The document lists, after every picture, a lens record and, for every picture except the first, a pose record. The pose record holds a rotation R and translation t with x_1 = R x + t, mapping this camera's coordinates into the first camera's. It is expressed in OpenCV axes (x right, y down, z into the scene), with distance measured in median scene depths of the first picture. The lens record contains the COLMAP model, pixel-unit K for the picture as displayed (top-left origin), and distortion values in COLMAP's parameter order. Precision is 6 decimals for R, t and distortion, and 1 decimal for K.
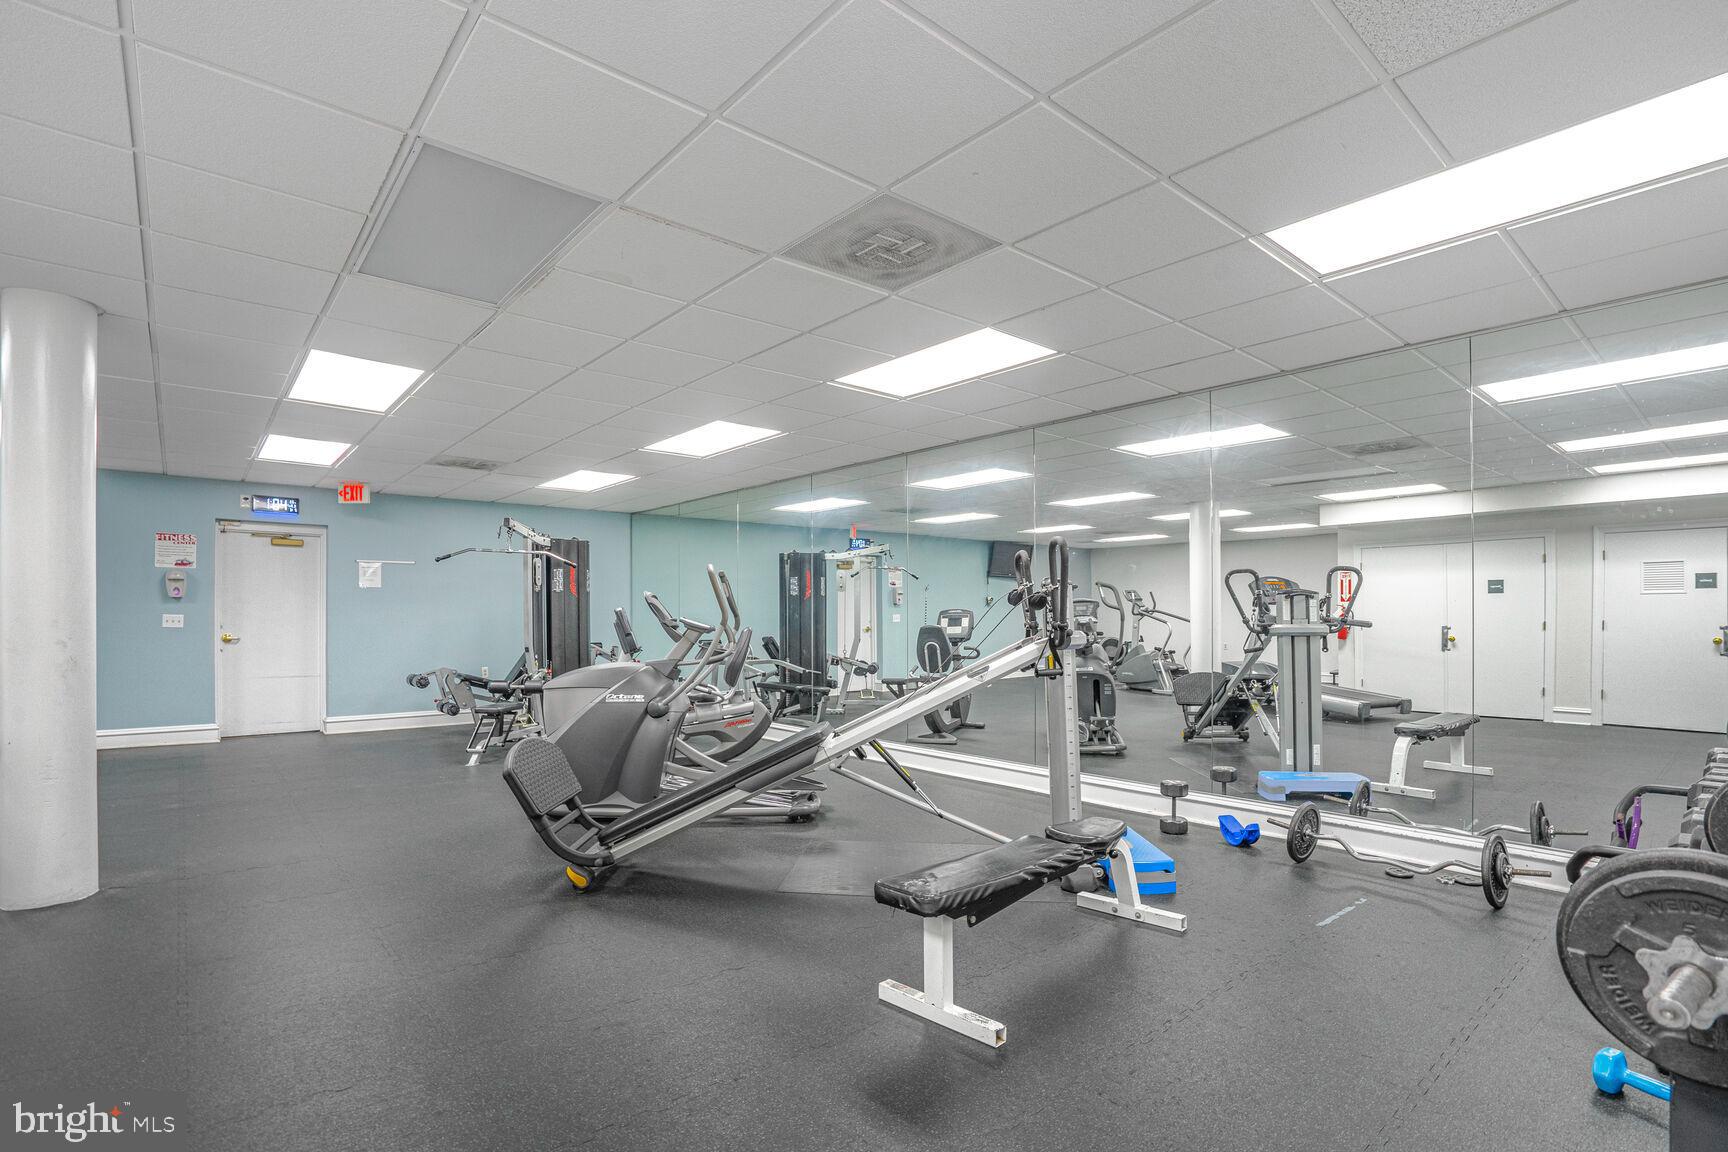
lens RADIAL K [[816.5, 0, 860.5], [0, 816.5, 612.1], [0, 0, 1]] dist [-0.088010, 0.030091]
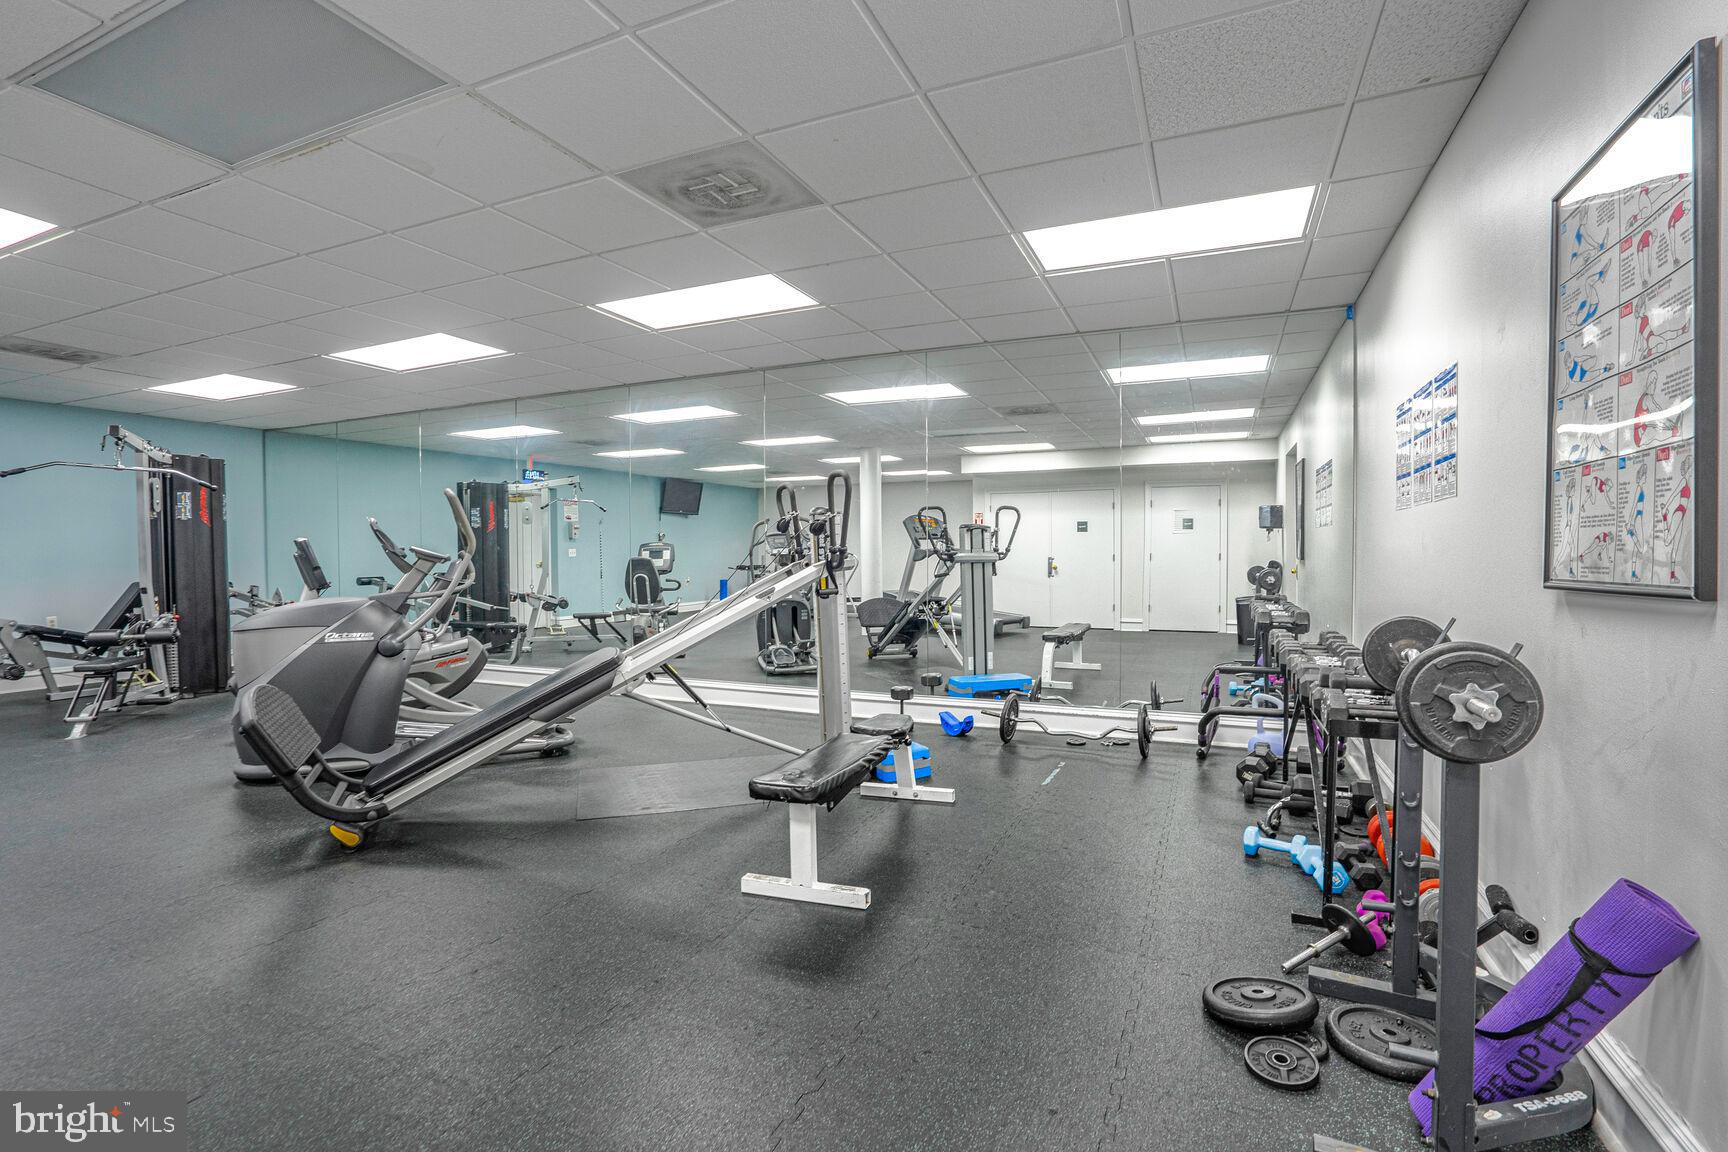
lens RADIAL K [[802.6, 0, 860.6], [0, 802.6, 567.1], [0, 0, 1]] dist [-0.115237, 0.060912]
pose [[0.895587, -0.010072, 0.444773, -0.141991], [0.001461, 0.999805, 0.019699, 0.012353], [-0.444884, -0.016993, 0.895427, -0.003394]]
